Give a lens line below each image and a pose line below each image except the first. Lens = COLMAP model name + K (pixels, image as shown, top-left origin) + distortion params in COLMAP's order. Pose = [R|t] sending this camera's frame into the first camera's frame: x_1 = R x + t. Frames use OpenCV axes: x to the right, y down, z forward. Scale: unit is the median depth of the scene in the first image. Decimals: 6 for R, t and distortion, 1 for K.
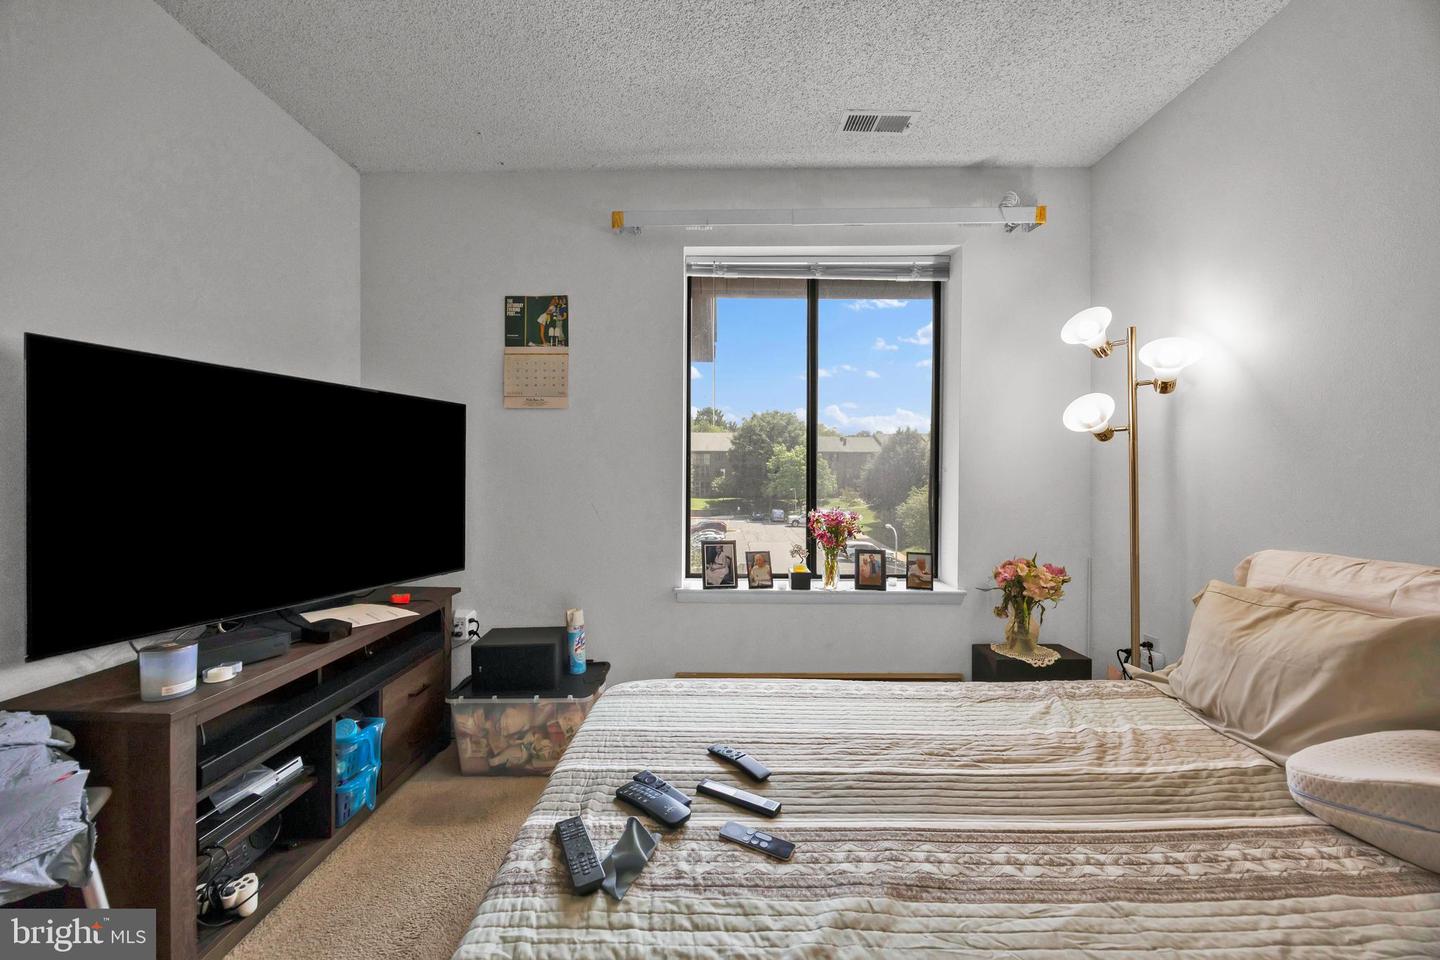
lens RADIAL K [[545.4, 0, 718.2], [0, 545.4, 481.8], [0, 0, 1]] dist [-0.000929, -0.000024]
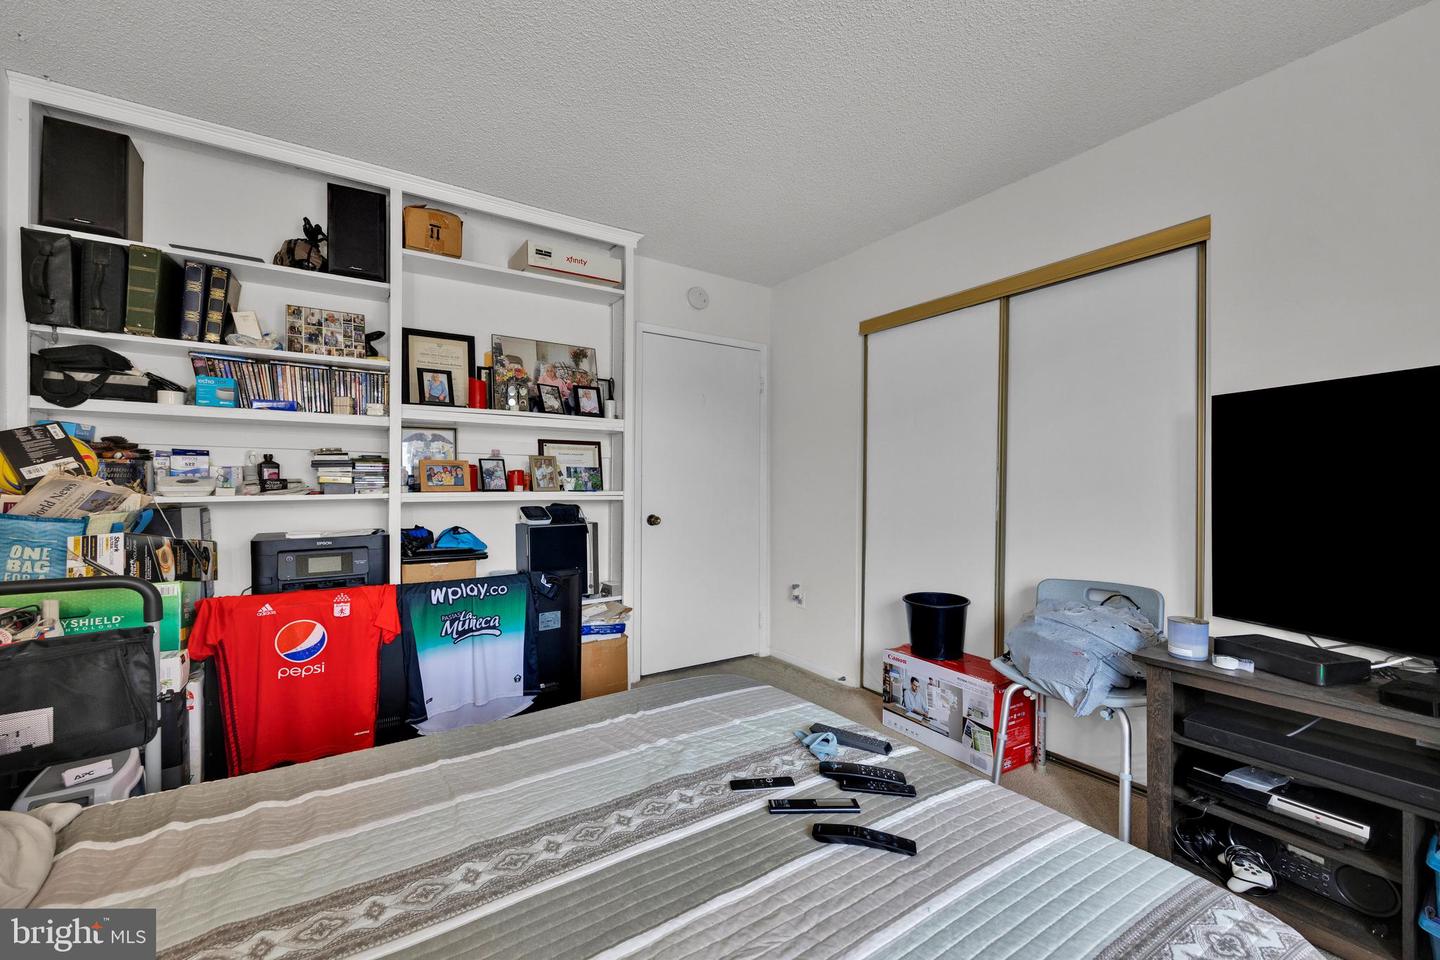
lens RADIAL K [[545.4, 0, 718.2], [0, 545.4, 481.8], [0, 0, 1]] dist [-0.000929, -0.000024]
pose [[-0.828695, -0.004673, -0.559681, 0.334449], [-0.002441, 0.999986, -0.004736, 0.000750], [0.559695, -0.002558, -0.828694, 0.787992]]
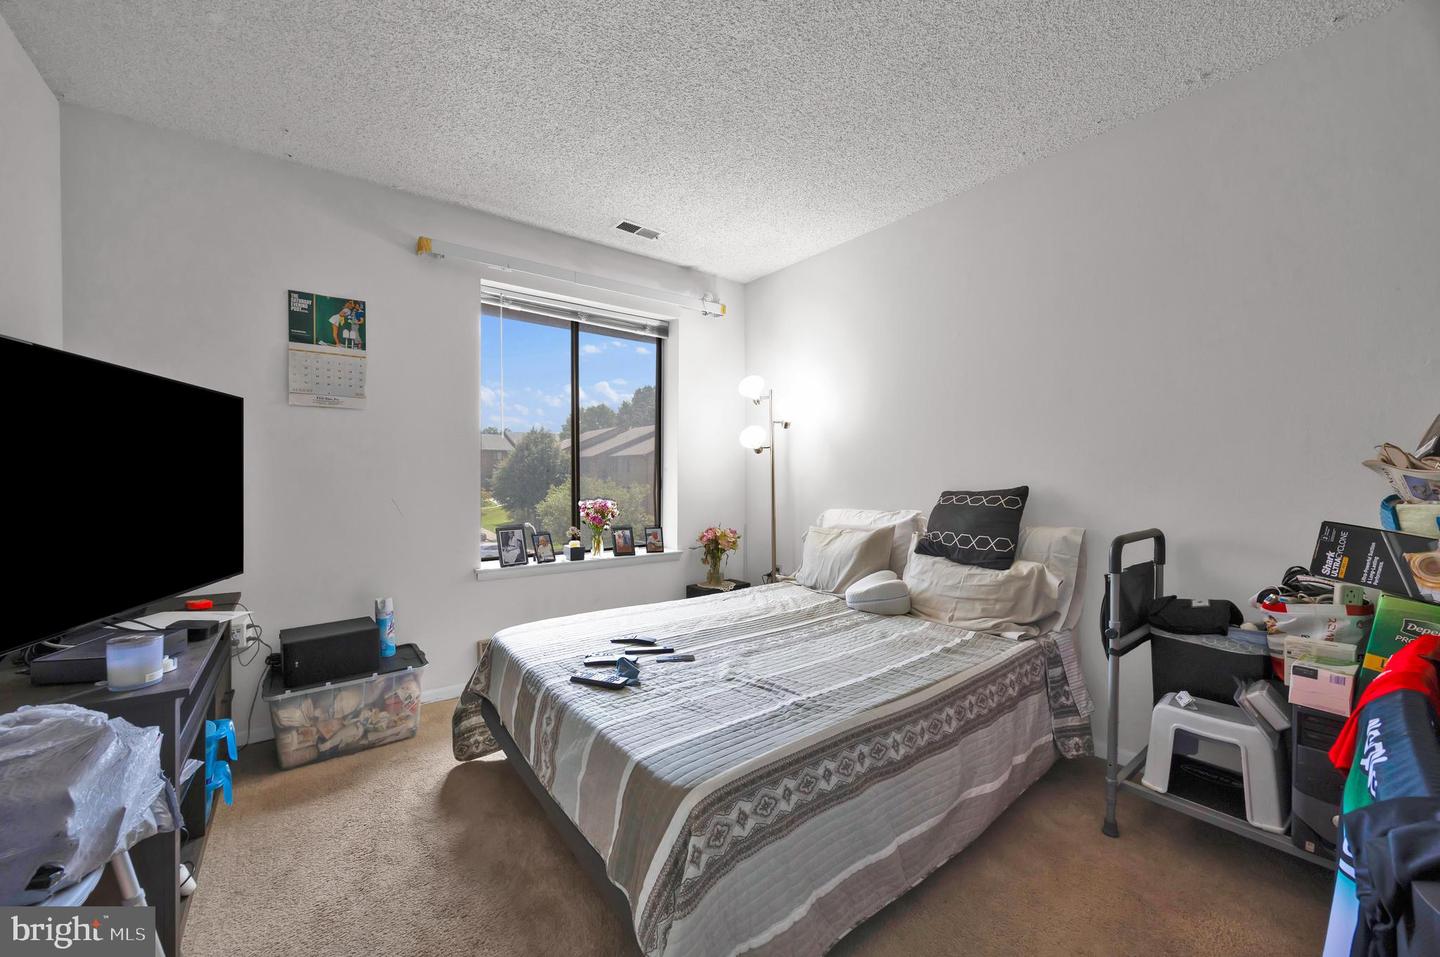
lens RADIAL K [[558.1, 0, 716.1], [0, 558.1, 488.1], [0, 0, 1]] dist [-0.000666, 0.000086]
pose [[0.790662, -0.015450, 0.612058, -0.419903], [0.007595, 0.999852, 0.015428, 0.005526], [-0.612205, -0.007550, 0.790663, -0.274560]]
